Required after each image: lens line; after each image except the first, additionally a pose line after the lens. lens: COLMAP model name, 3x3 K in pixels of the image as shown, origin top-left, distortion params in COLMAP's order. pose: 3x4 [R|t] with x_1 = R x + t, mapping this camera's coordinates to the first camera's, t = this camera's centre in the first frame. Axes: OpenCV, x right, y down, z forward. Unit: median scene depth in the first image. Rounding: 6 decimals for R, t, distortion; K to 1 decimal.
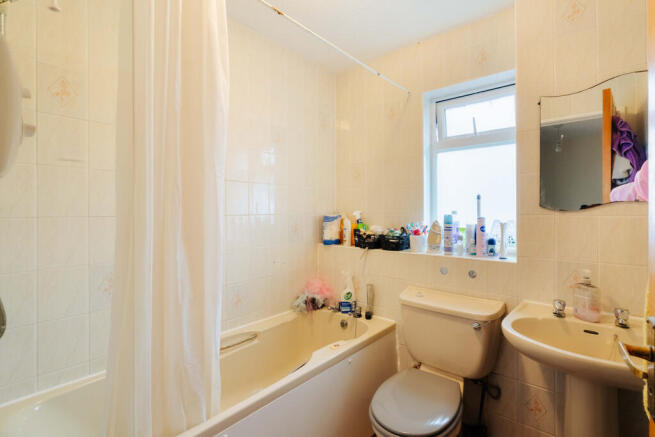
lens RADIAL K [[312.5, 0, 327.8], [0, 312.5, 211.1], [0, 0, 1]] dist [0.000902, 0.000462]
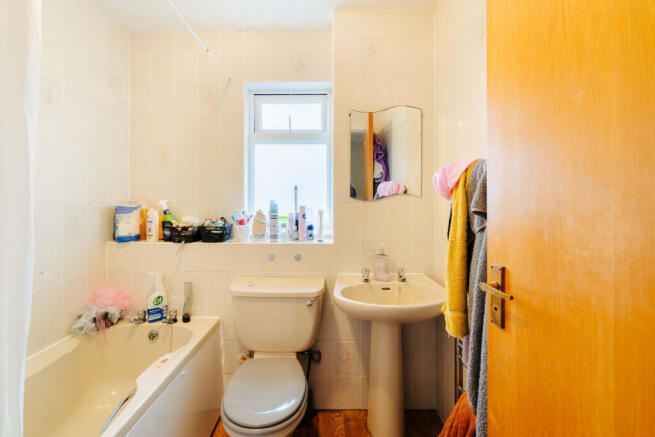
lens RADIAL K [[313.8, 0, 327.6], [0, 313.8, 201.1], [0, 0, 1]] dist [-0.000106, 0.000429]
pose [[0.767331, 0.004683, 0.641234, -0.139260], [-0.004004, 0.999989, -0.002512, 0.003644], [-0.641239, -0.000640, 0.767341, 0.062917]]
